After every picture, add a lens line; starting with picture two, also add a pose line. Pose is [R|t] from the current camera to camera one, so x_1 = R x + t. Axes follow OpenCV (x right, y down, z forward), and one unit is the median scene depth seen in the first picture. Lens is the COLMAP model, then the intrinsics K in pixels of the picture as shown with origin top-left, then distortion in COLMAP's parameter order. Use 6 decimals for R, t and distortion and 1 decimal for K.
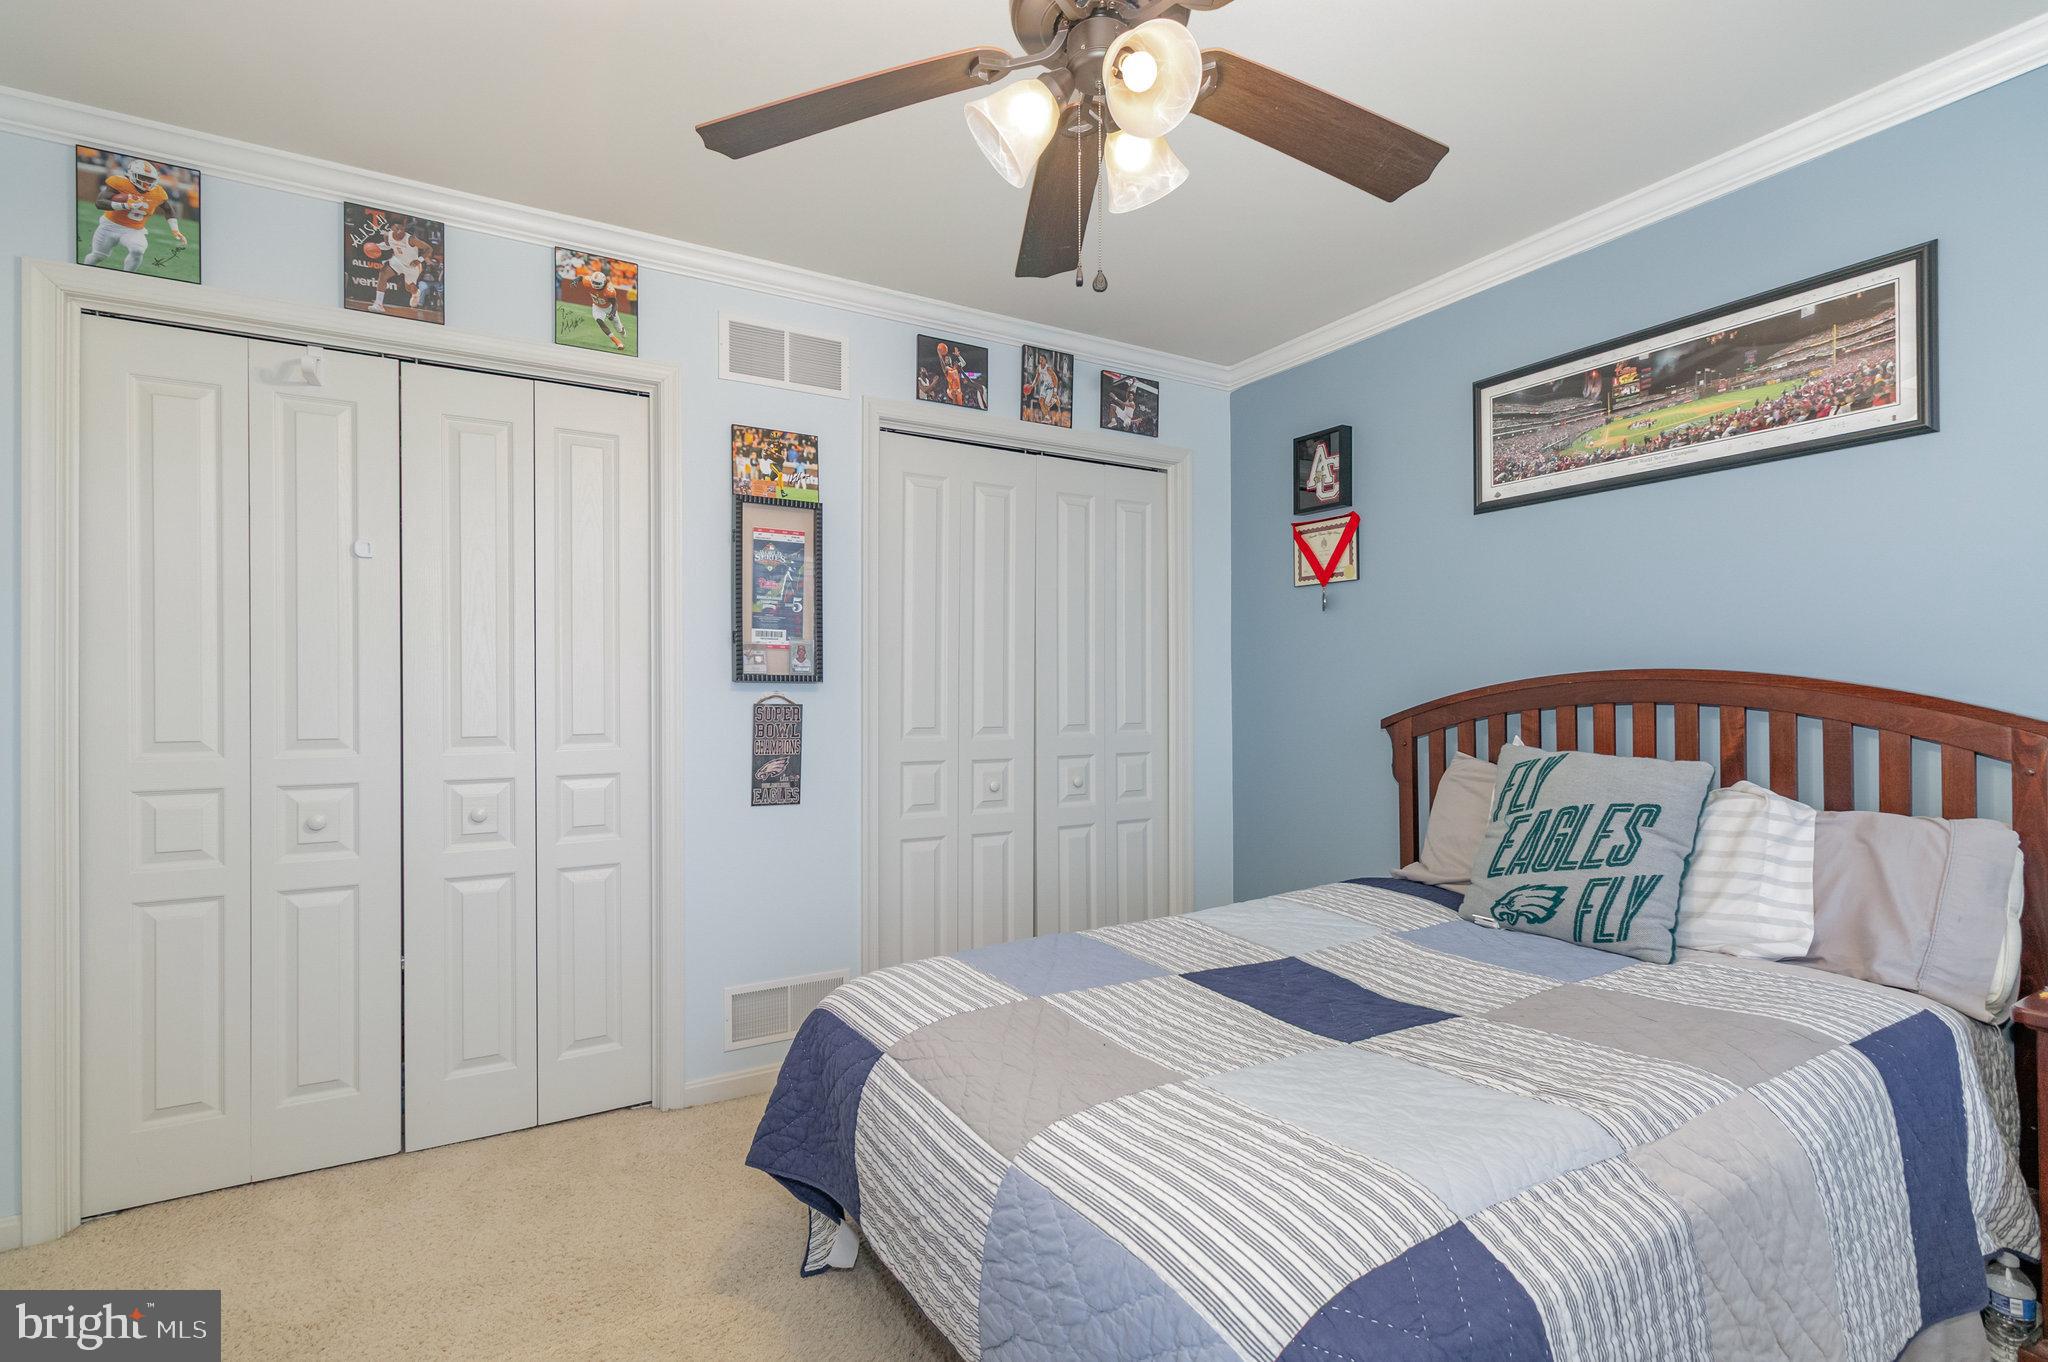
lens RADIAL K [[962.1, 0, 1018.6], [0, 962.1, 687.1], [0, 0, 1]] dist [0.007889, -0.003070]
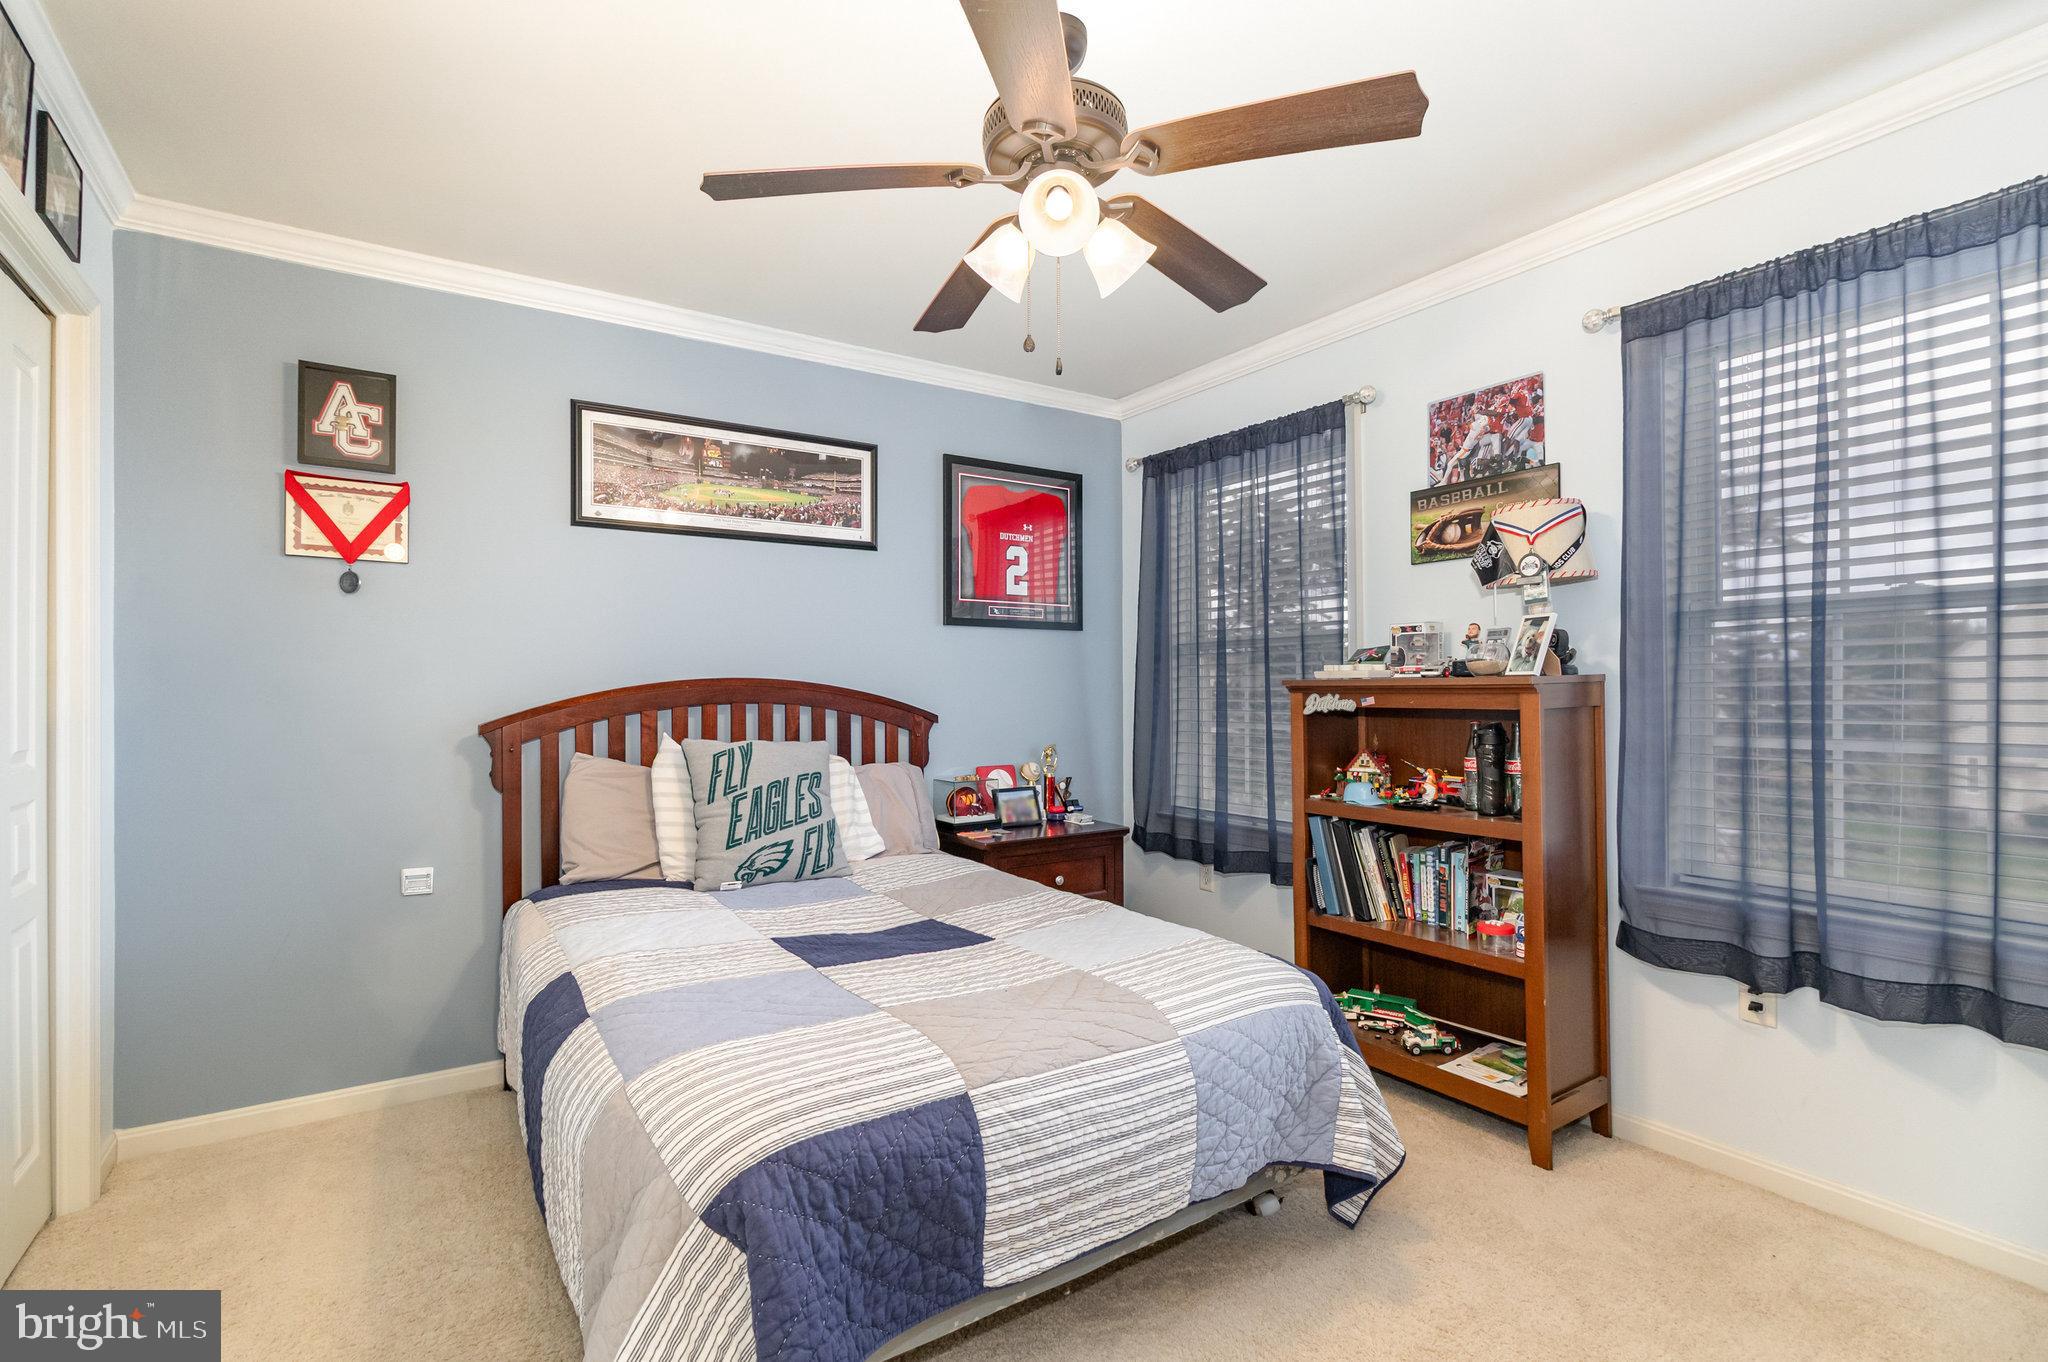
lens RADIAL K [[962.1, 0, 1022.5], [0, 962.1, 691.6], [0, 0, 1]] dist [0.007889, -0.003070]
pose [[-0.054237, 0.006849, 0.998505, -0.764501], [-0.001504, 0.999975, -0.006941, 0.009516], [-0.998527, -0.001879, -0.054225, 0.732830]]
